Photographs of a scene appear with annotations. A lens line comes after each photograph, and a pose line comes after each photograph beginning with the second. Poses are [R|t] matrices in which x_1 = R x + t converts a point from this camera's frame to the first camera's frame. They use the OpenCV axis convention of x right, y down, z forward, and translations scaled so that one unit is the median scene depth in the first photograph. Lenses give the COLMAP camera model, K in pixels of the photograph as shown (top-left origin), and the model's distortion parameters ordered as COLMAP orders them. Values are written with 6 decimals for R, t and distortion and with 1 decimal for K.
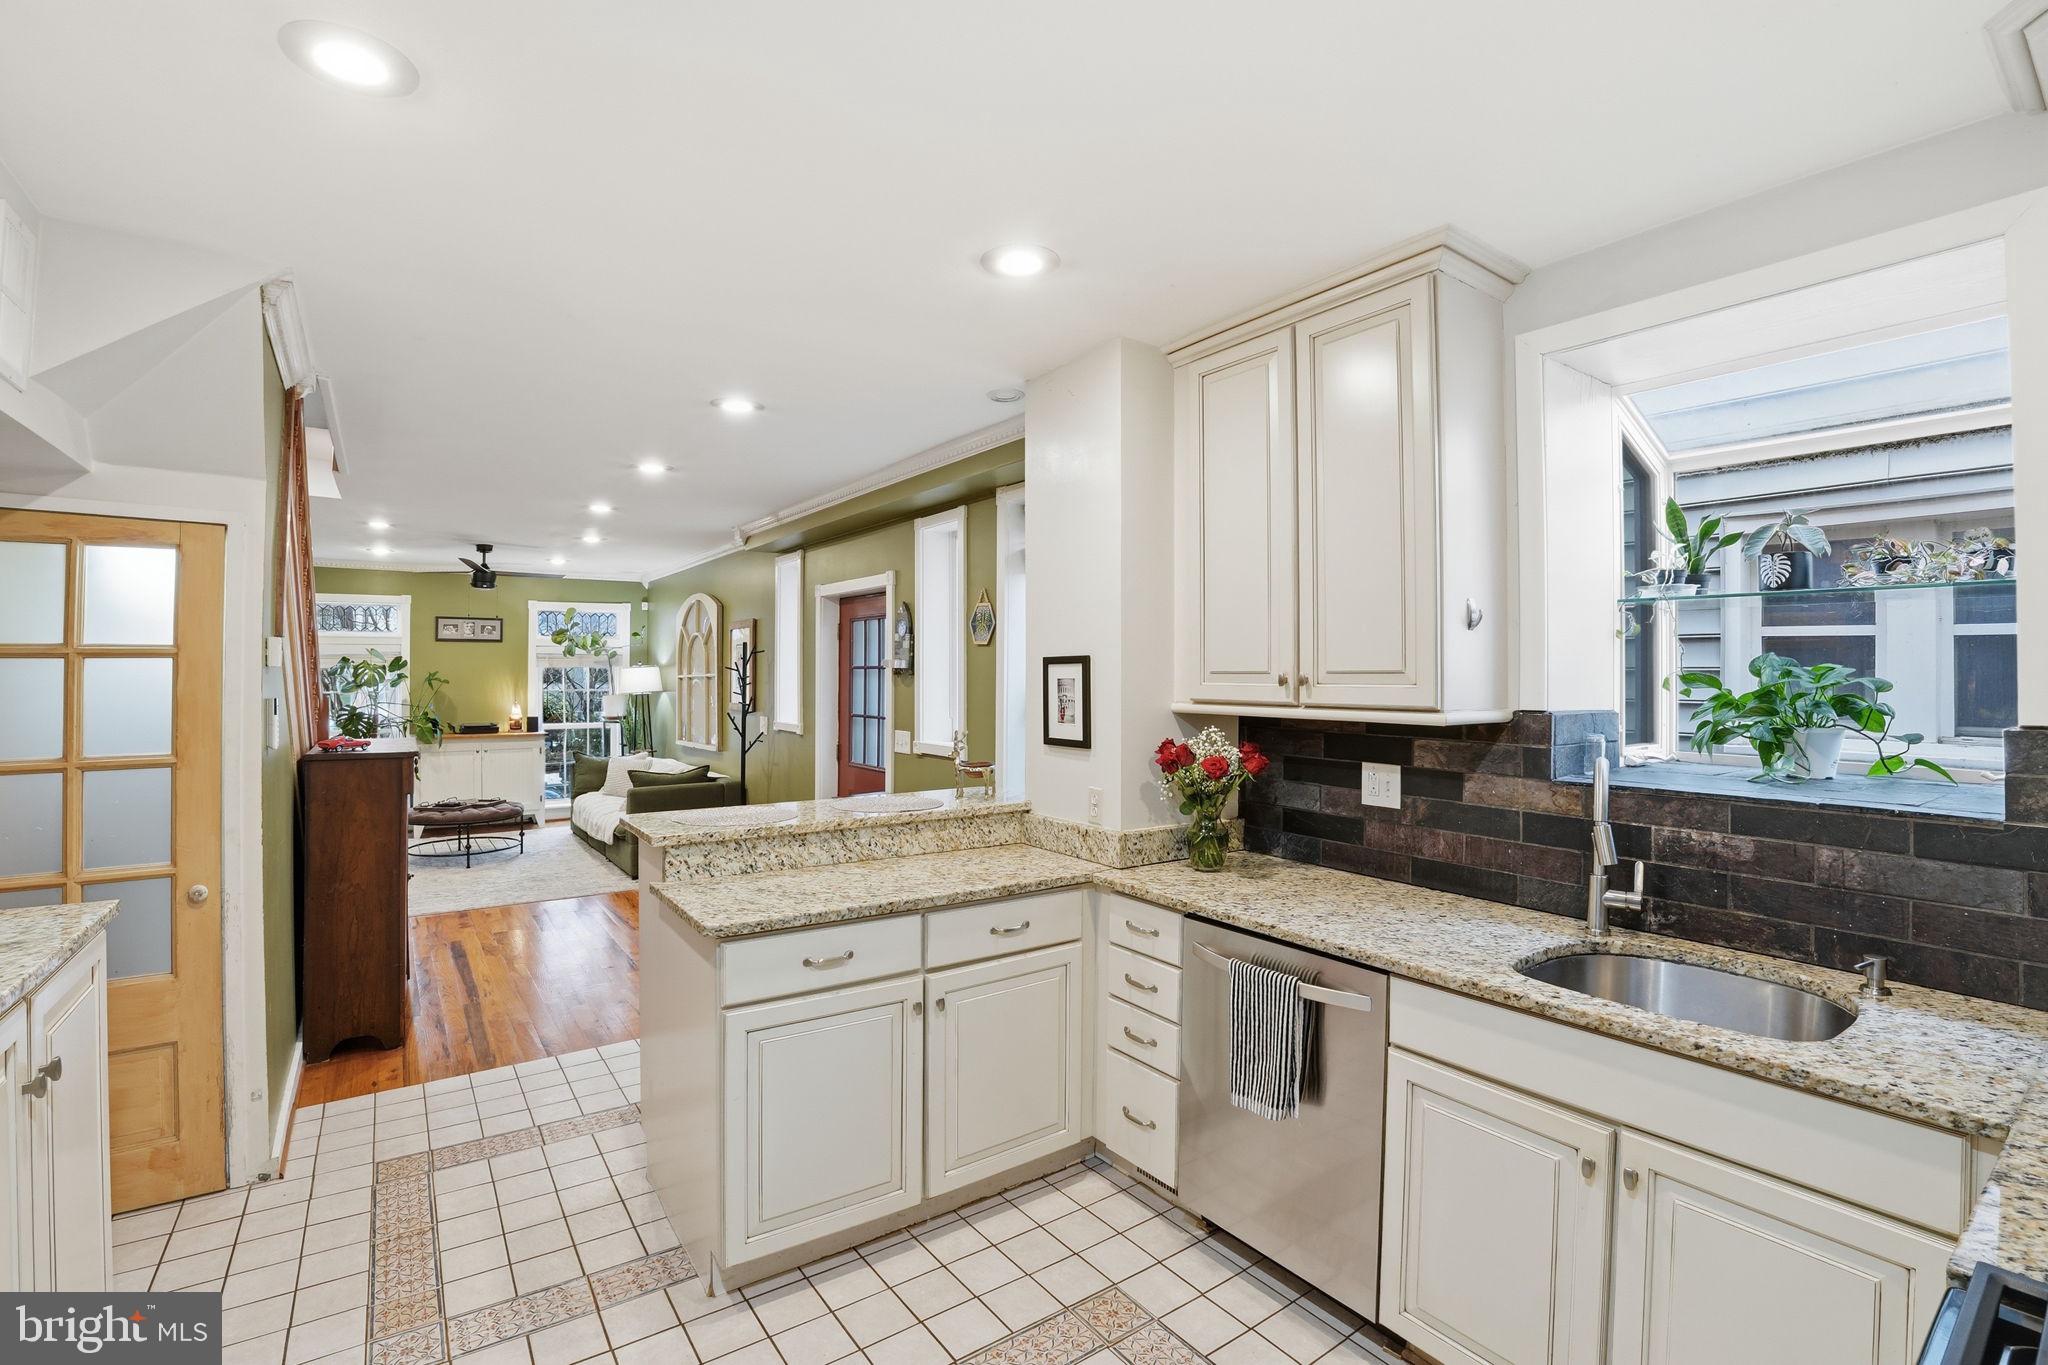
lens RADIAL K [[909.5, 0, 1070.6], [0, 909.5, 682.7], [0, 0, 1]] dist [-0.062057, 0.012118]
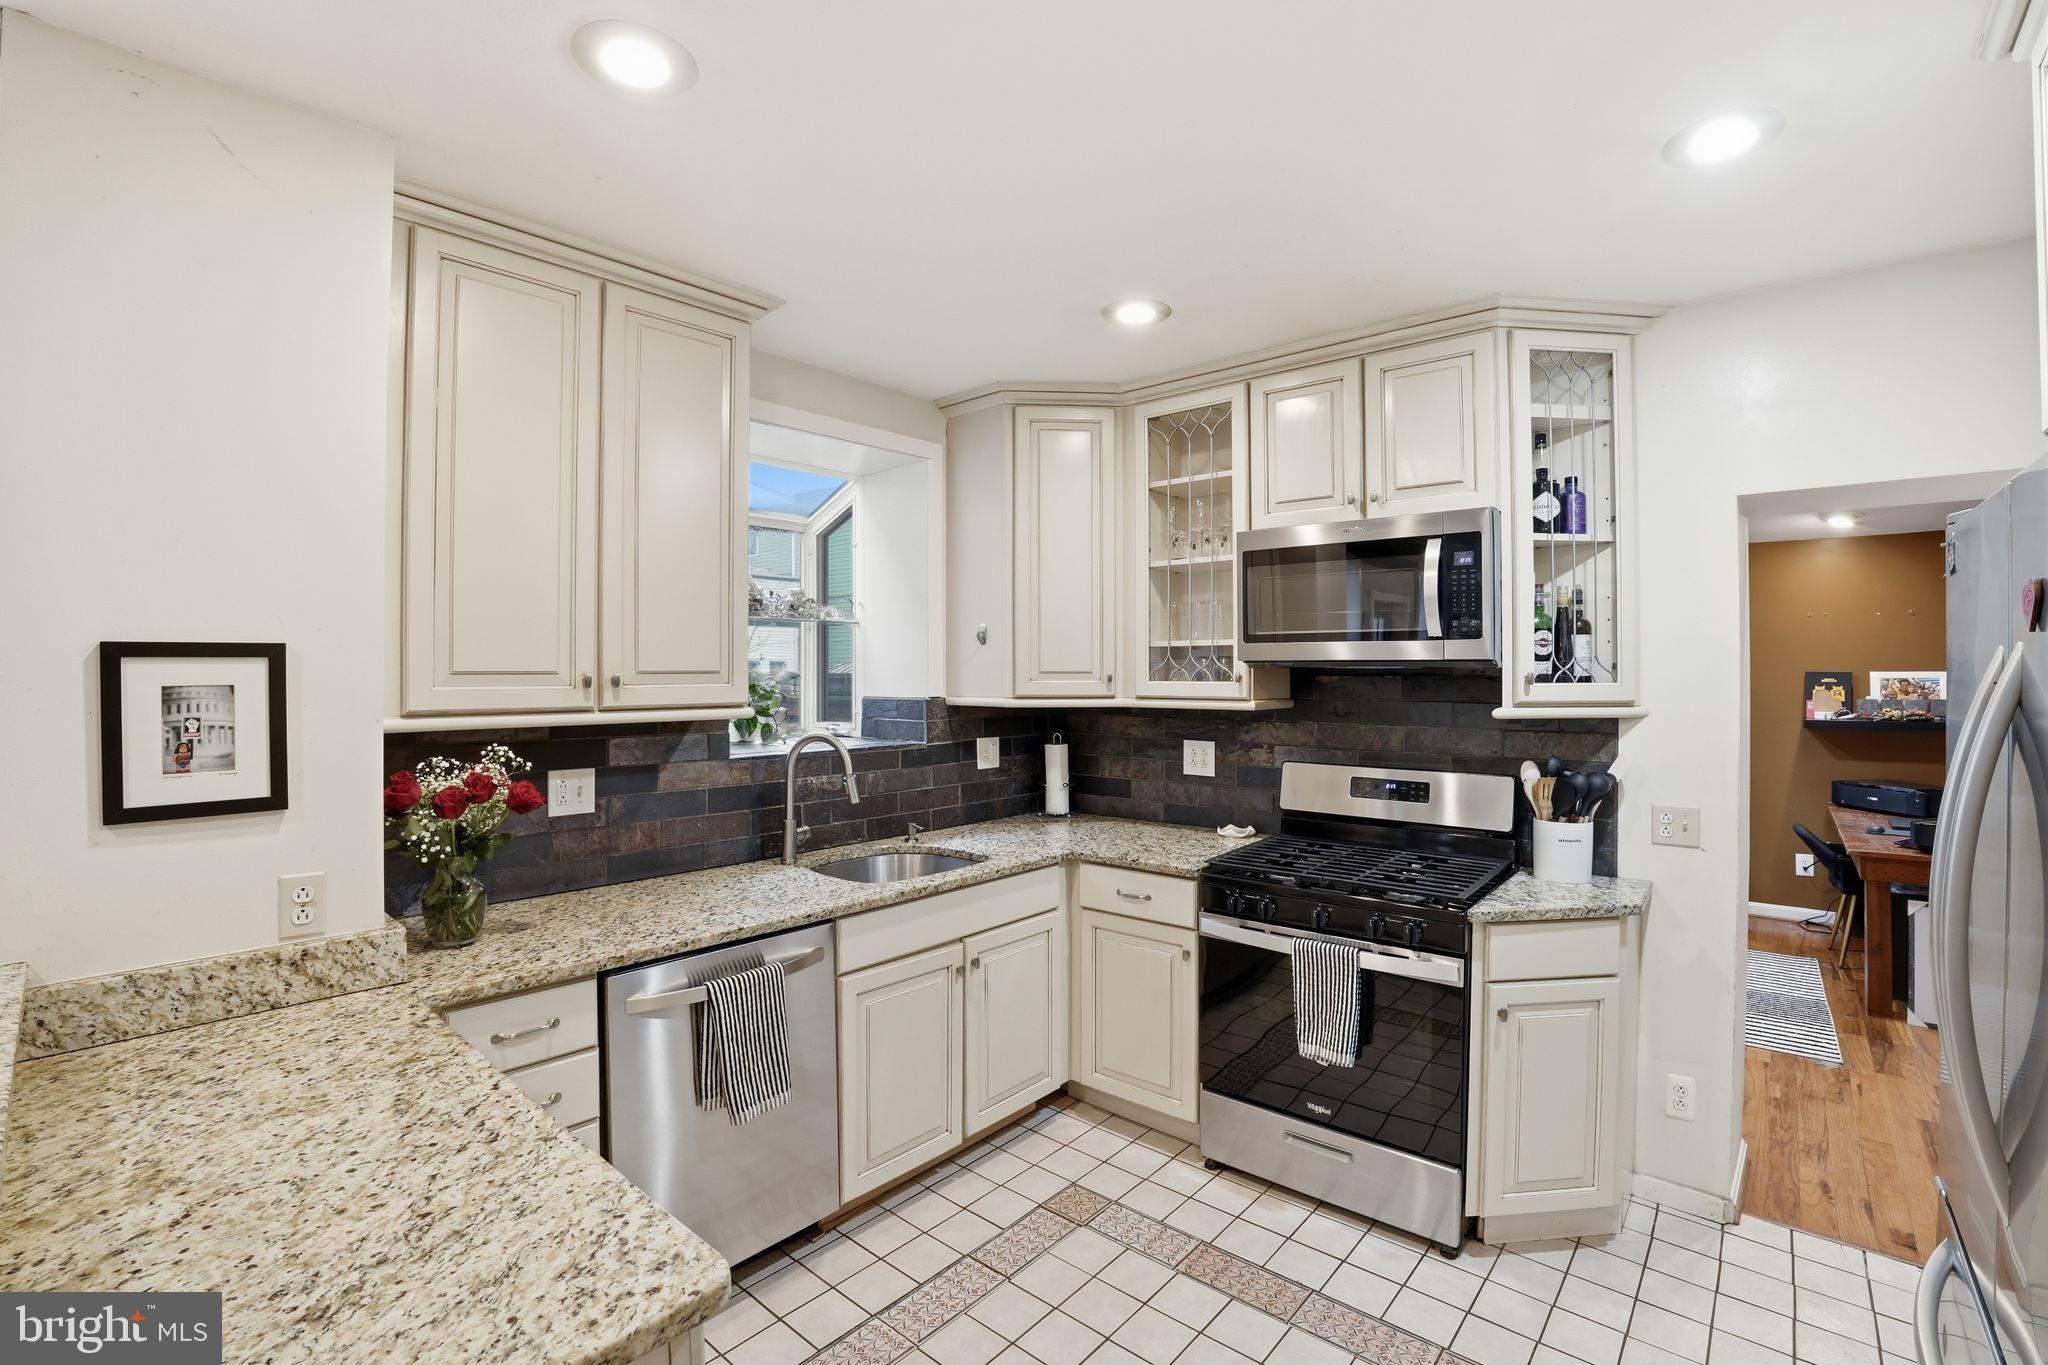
lens RADIAL K [[909.5, 0, 1035.1], [0, 909.5, 667.4], [0, 0, 1]] dist [-0.062057, 0.012118]
pose [[-0.207694, -0.001699, 0.978192, -0.600883], [0.003247, 0.999992, 0.002426, -0.014957], [-0.978189, 0.003680, -0.207686, 0.652837]]
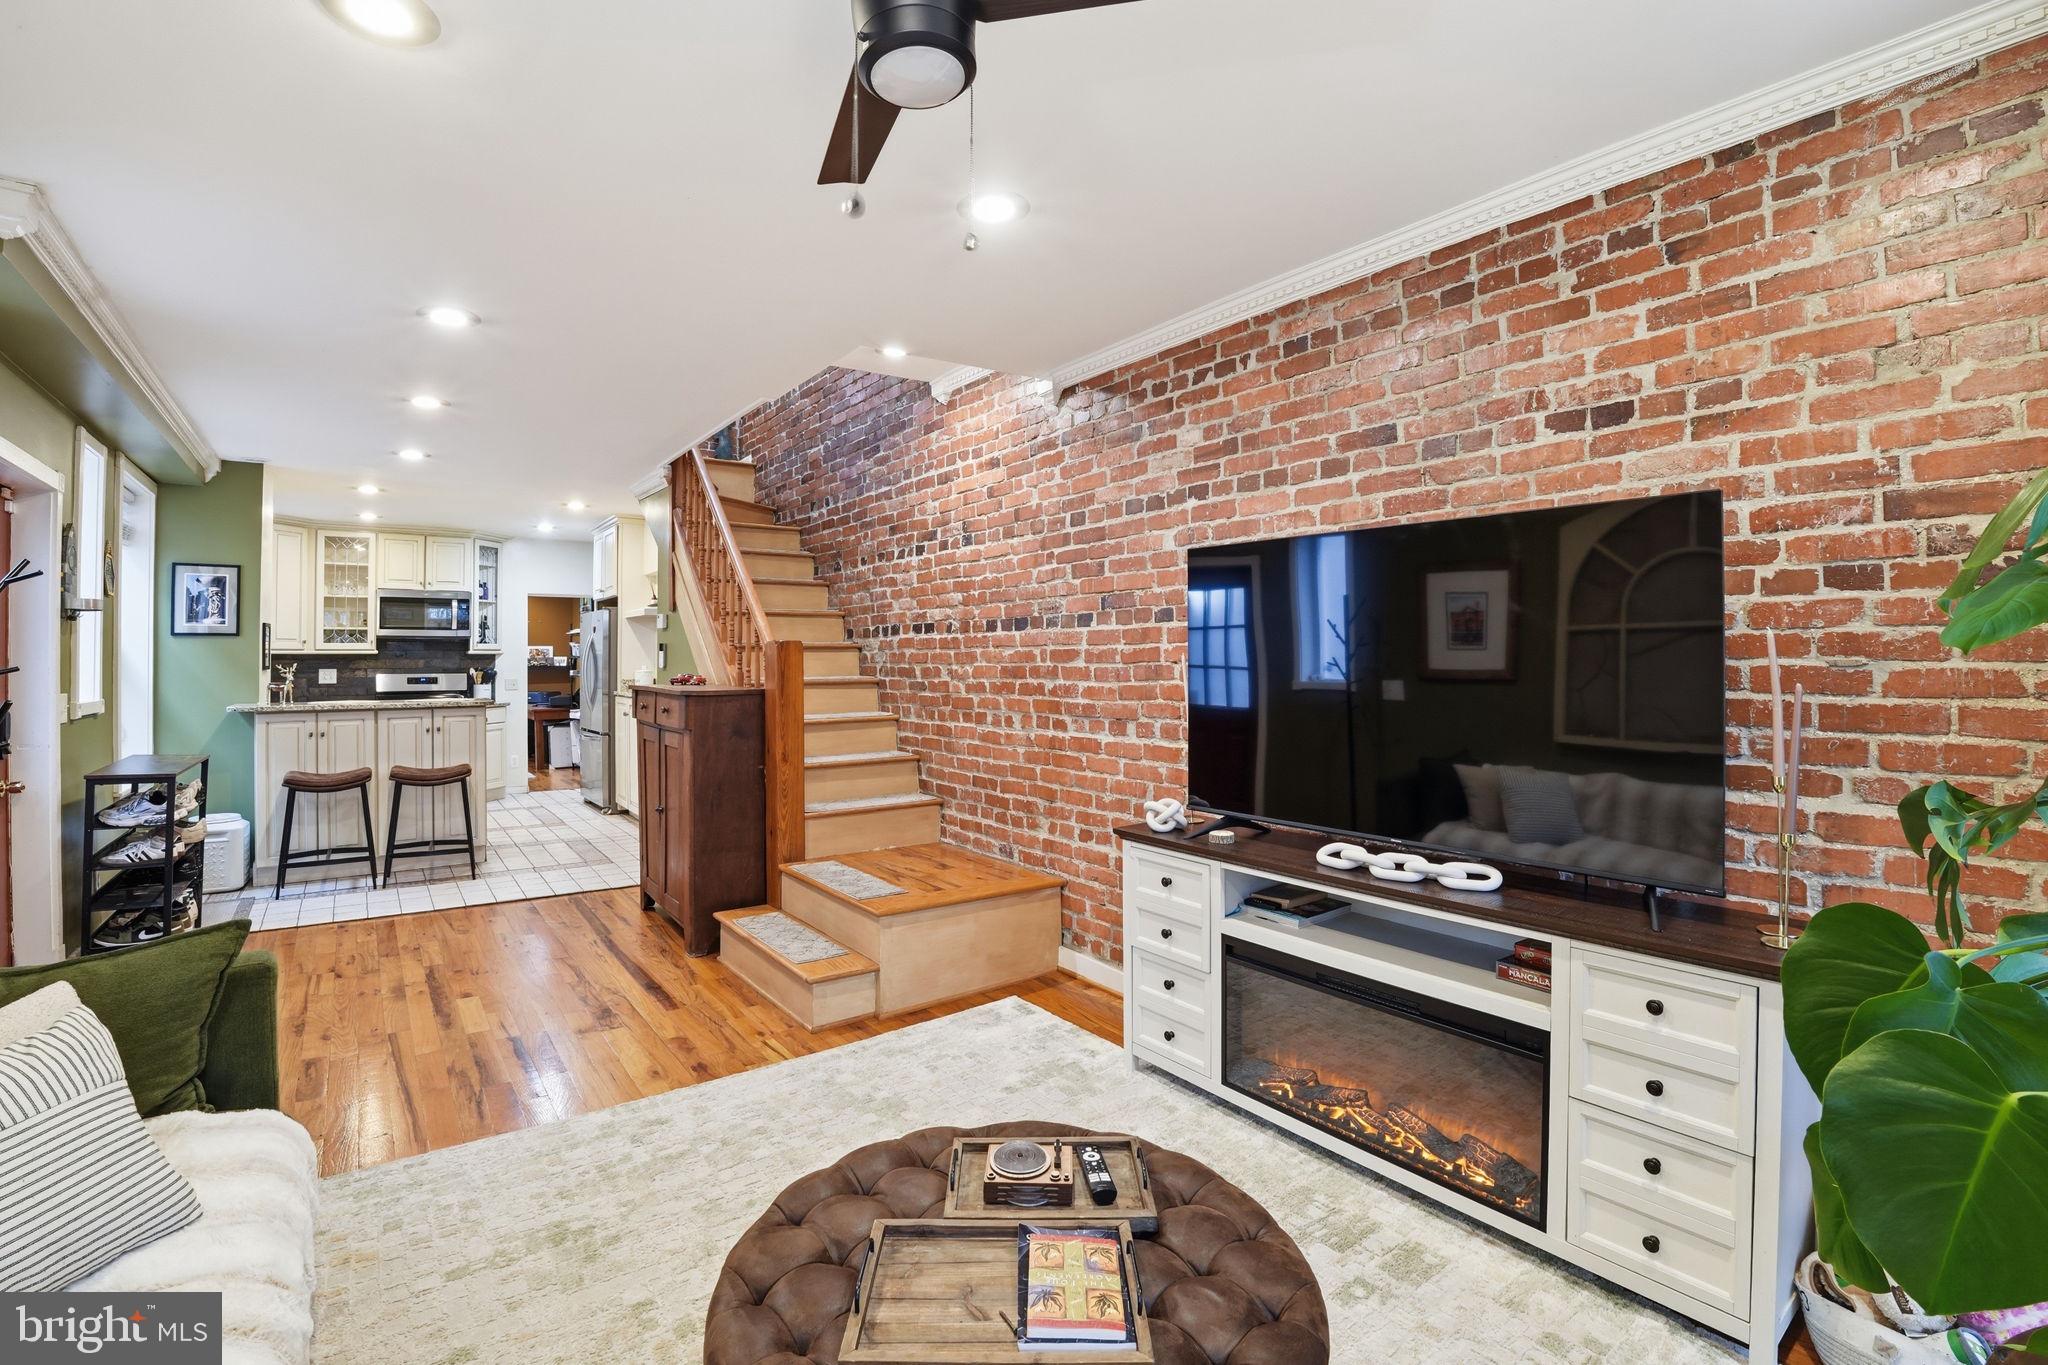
lens RADIAL K [[909.5, 0, 1020.6], [0, 909.5, 645.7], [0, 0, 1]] dist [-0.062057, 0.012118]
pose [[-0.999789, -0.000329, 0.020552, -1.788413], [-0.000461, 0.999979, -0.006415, 0.032312], [-0.020549, -0.006423, -0.999768, 3.068857]]
